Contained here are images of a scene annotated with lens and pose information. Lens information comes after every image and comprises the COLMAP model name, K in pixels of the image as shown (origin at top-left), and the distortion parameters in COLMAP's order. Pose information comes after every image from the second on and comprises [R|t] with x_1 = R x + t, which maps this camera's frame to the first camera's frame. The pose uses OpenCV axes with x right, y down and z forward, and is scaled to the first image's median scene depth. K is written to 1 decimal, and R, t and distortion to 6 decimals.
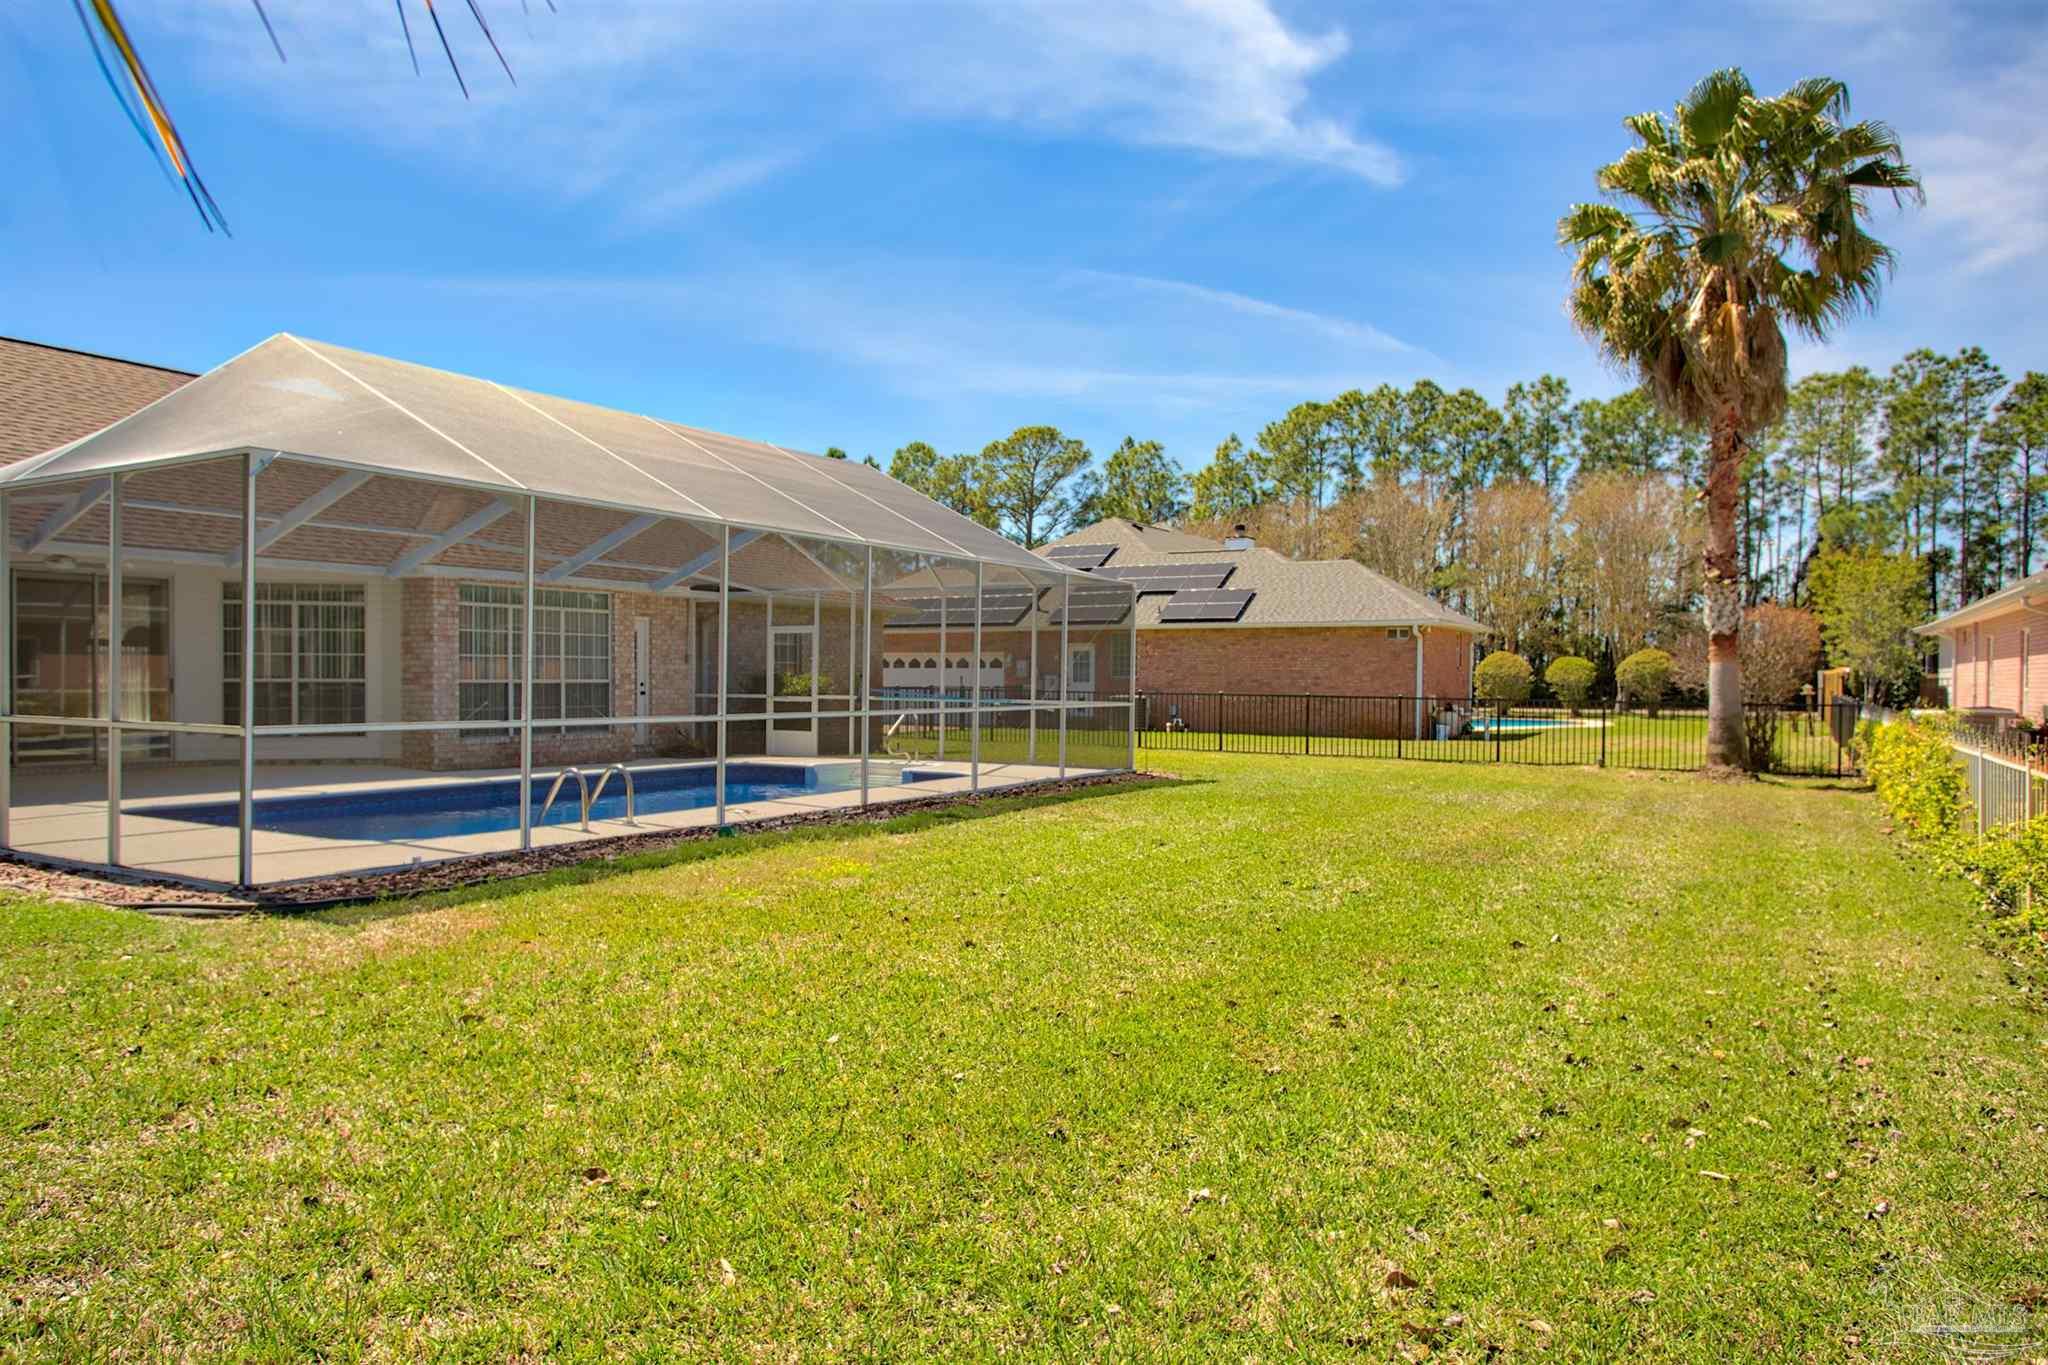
lens RADIAL K [[1424.0, 0, 1024.0], [0, 1424.0, 682.5], [0, 0, 1]] dist [-0.060801, 0.108042]
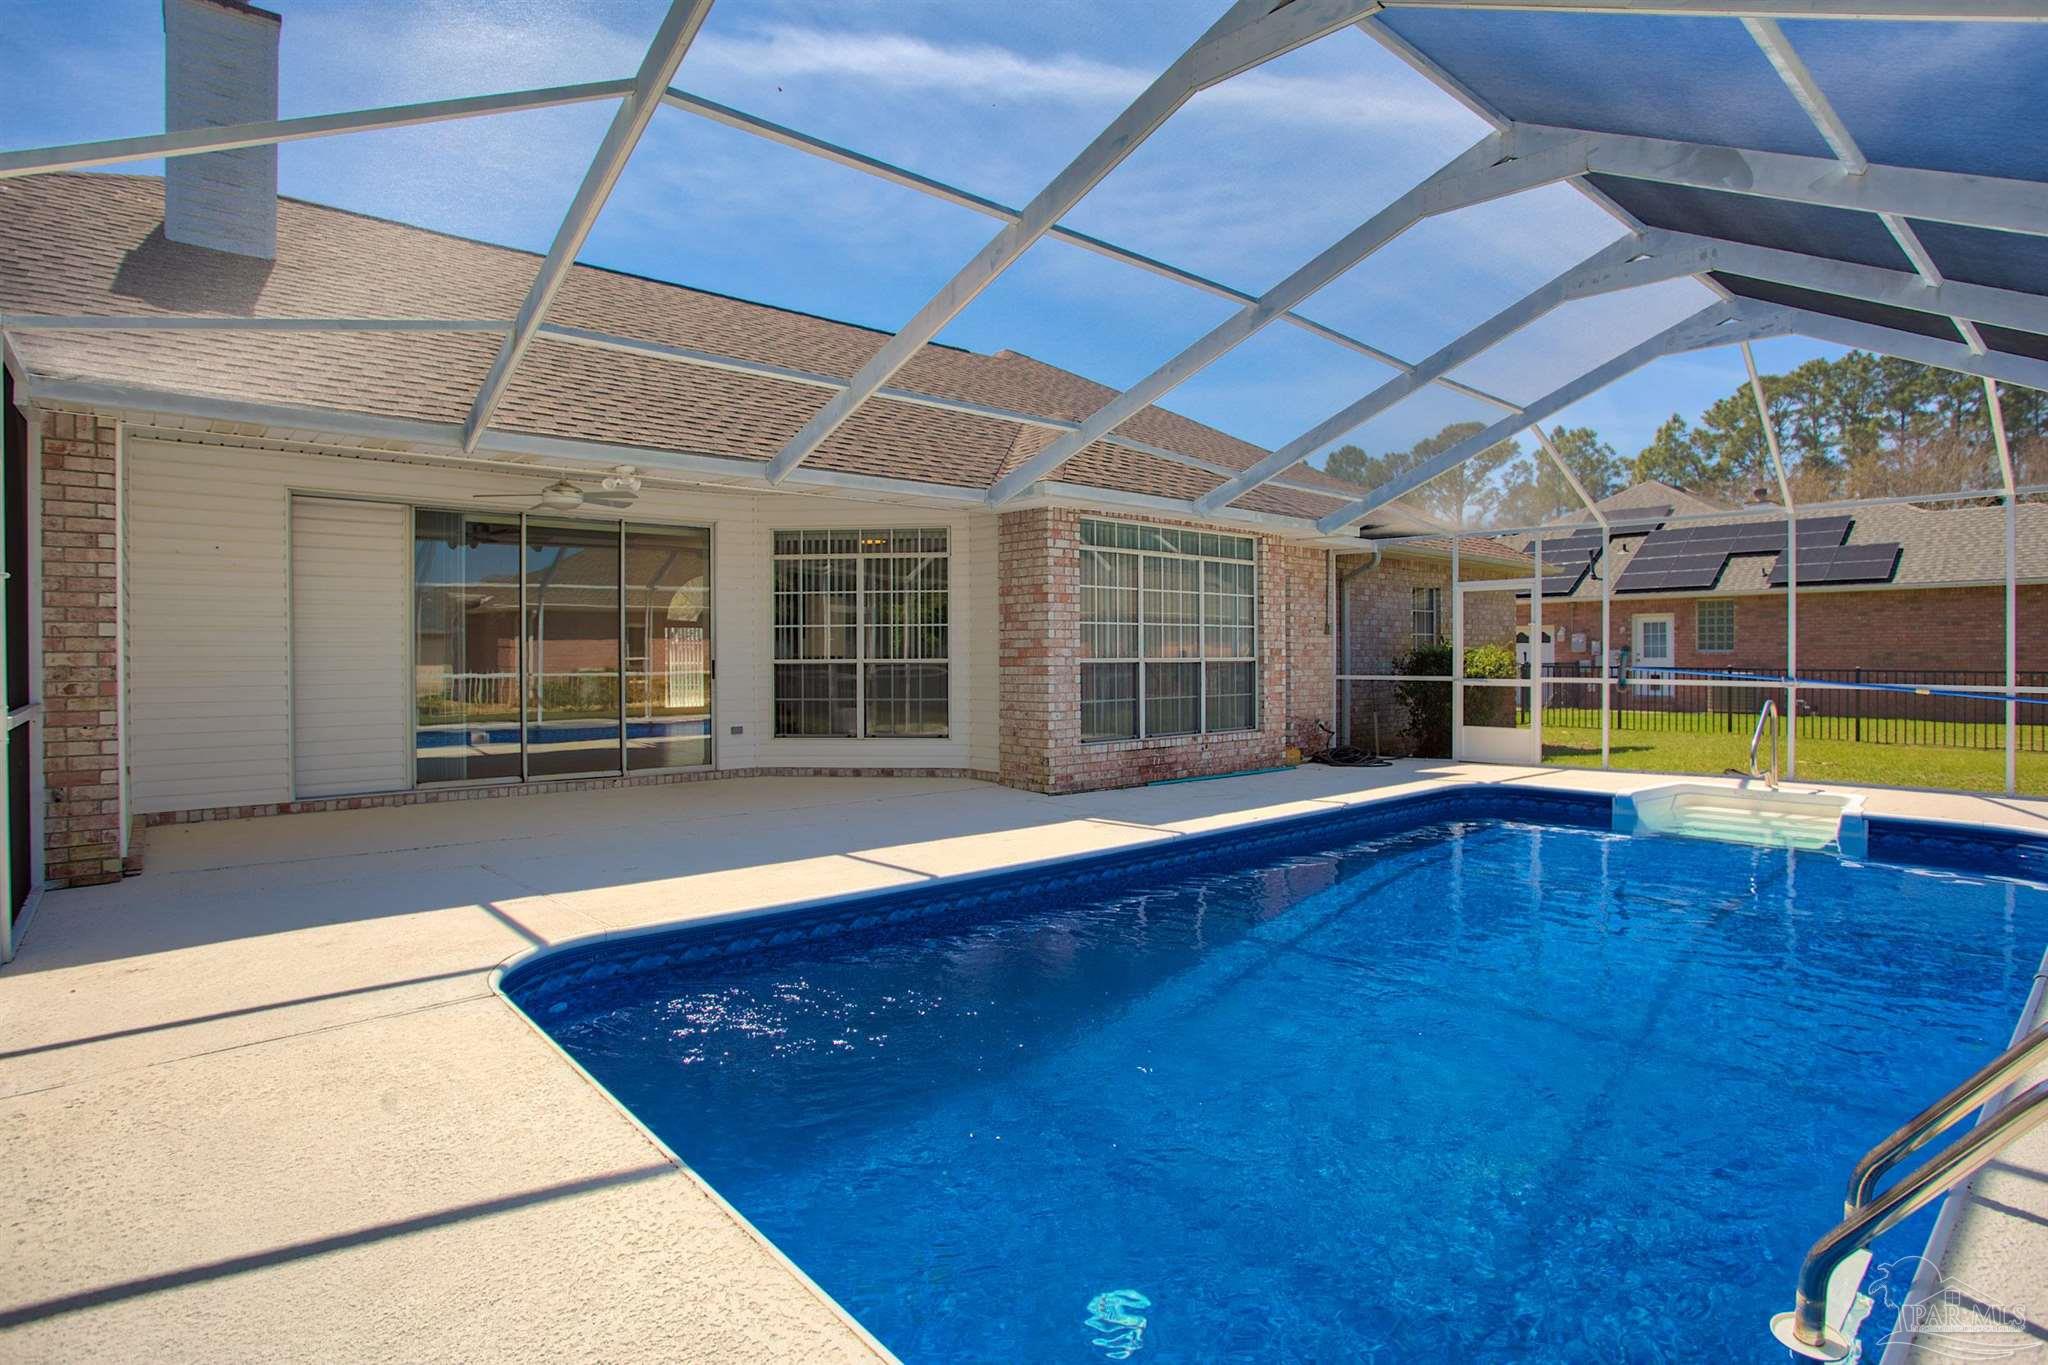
lens RADIAL K [[1007.3, 0, 1015.2], [0, 1007.3, 650.9], [0, 0, 1]] dist [-0.001731, 0.000047]
pose [[0.952668, -0.009401, -0.303866, -0.155488], [0.006626, 0.999926, -0.010164, -0.000550], [0.303940, 0.007669, 0.952660, 0.291291]]
